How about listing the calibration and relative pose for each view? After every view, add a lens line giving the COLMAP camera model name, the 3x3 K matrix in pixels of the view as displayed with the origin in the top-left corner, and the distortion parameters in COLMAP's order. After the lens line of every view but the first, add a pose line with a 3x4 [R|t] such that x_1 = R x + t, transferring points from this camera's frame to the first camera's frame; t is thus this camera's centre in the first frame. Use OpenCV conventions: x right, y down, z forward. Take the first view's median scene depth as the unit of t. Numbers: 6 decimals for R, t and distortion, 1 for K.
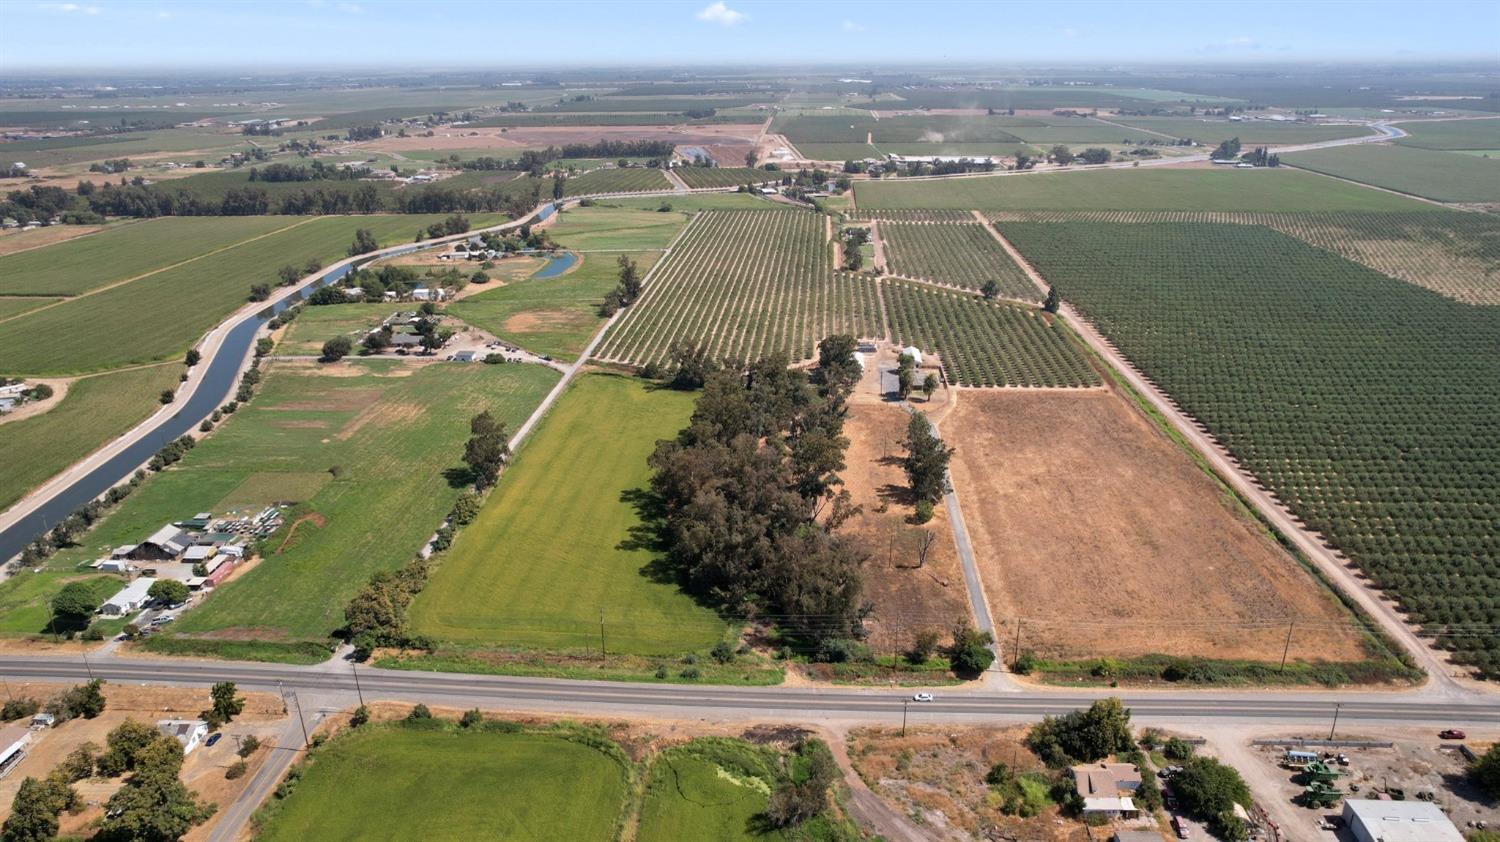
lens RADIAL K [[968.7, 0, 758.7], [0, 968.7, 436.6], [0, 0, 1]] dist [-0.074823, 0.062048]
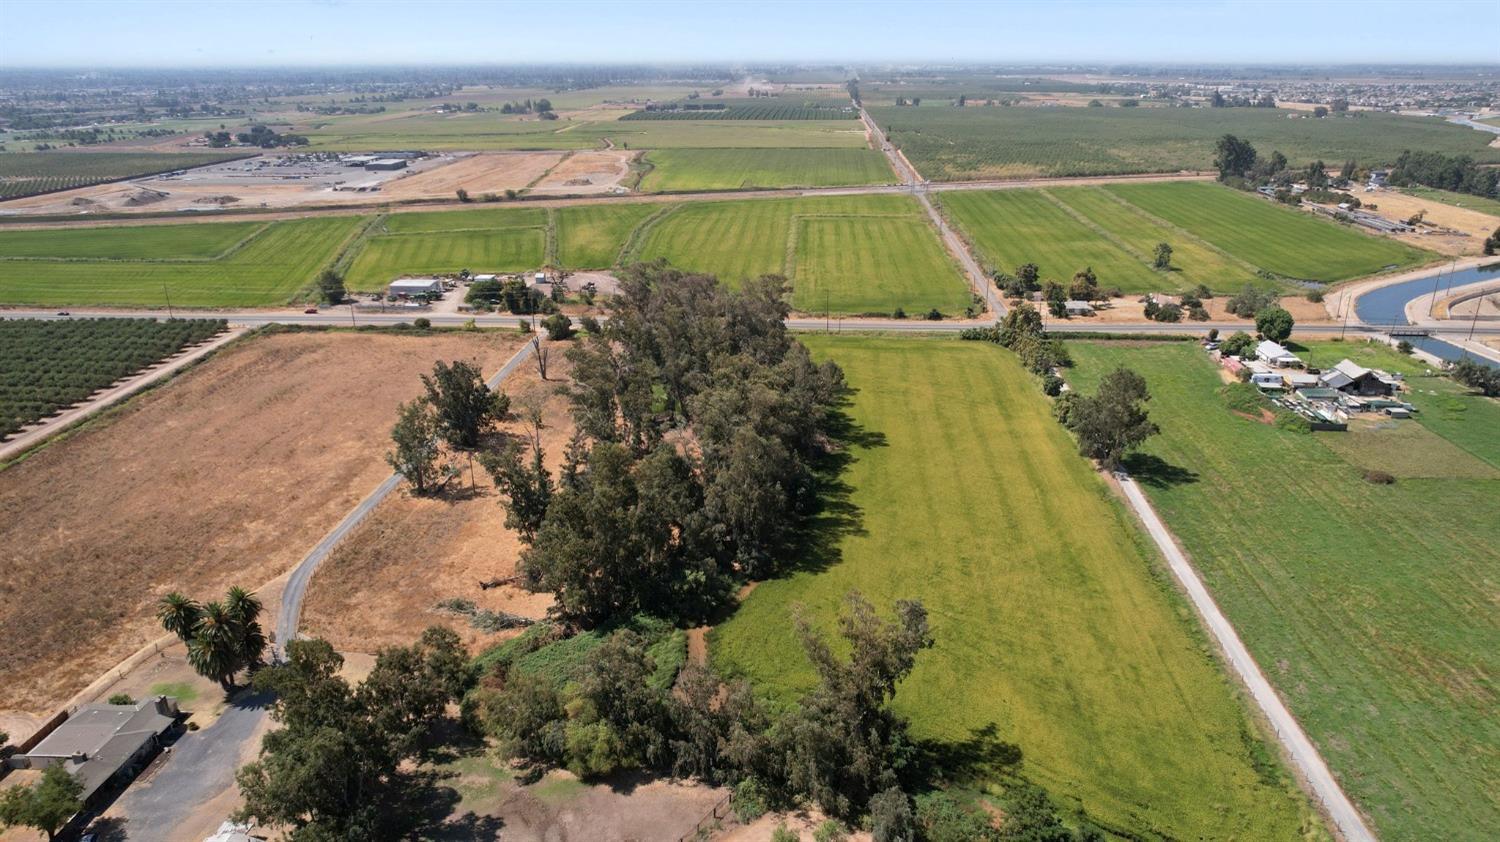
lens RADIAL K [[960.8, 0, 755.6], [0, 960.8, 456.1], [0, 0, 1]] dist [-0.067013, 0.062698]
pose [[-0.999817, 0.013145, 0.013885, -0.055466], [0.019111, 0.710685, 0.703250, -0.435133], [-0.000624, 0.703387, -0.710807, 1.522961]]
